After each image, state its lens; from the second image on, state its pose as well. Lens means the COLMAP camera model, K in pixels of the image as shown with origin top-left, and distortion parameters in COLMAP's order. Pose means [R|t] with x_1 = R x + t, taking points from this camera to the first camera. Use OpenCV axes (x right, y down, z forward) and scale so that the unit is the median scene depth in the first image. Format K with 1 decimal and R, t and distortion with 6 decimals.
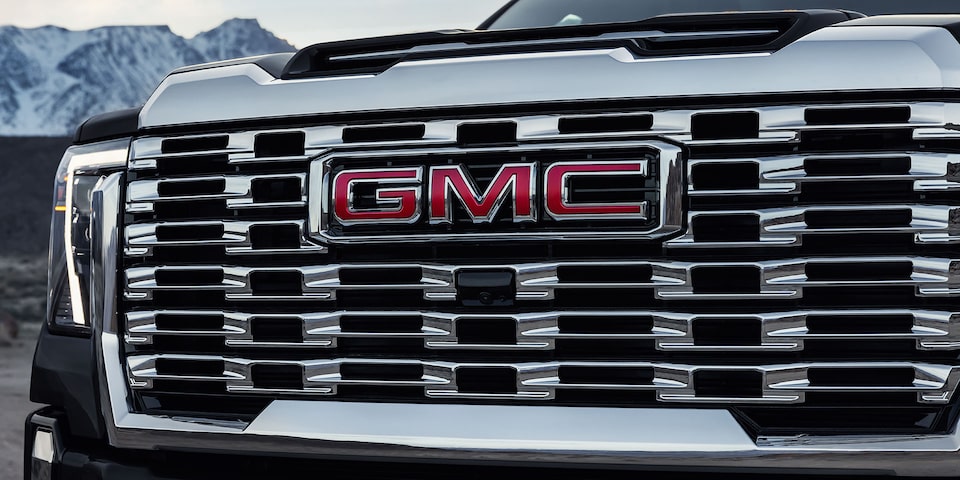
lens RADIAL K [[1604.1, 0, 480.0], [0, 1604.1, 240.0], [0, 0, 1]] dist [0.054414, 0.126979]
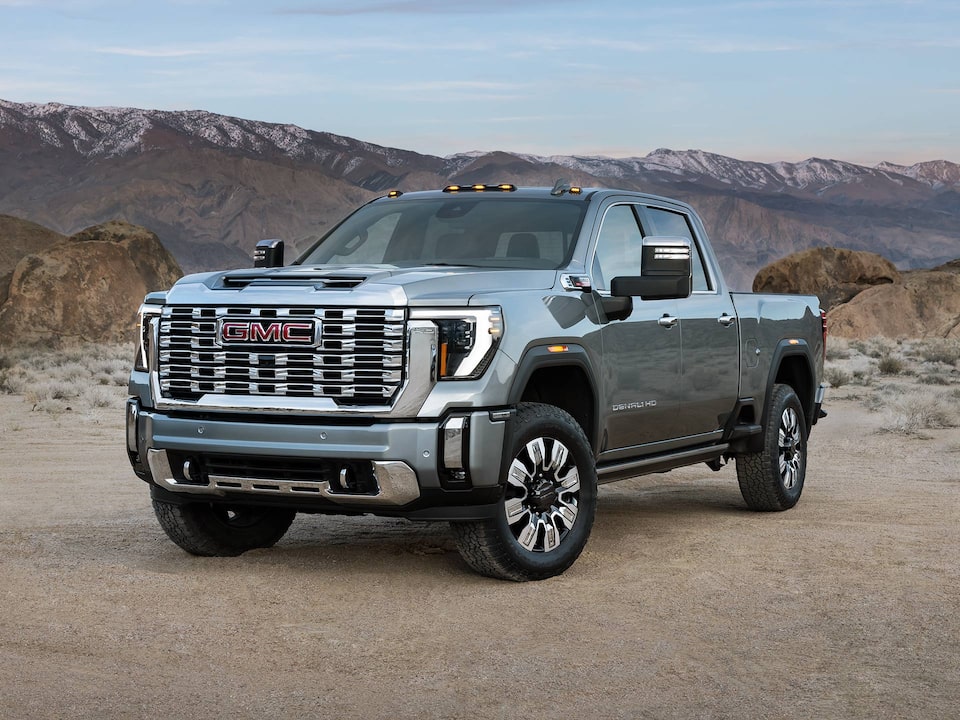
lens RADIAL K [[2310.4, 0, 480.0], [0, 2310.4, 360.0], [0, 0, 1]] dist [0.050048, -0.083424]
pose [[0.995284, 0.018495, -0.095227, 0.881305], [-0.013192, 0.998343, 0.056010, -0.240441], [0.096105, -0.054489, 0.993879, -3.632425]]
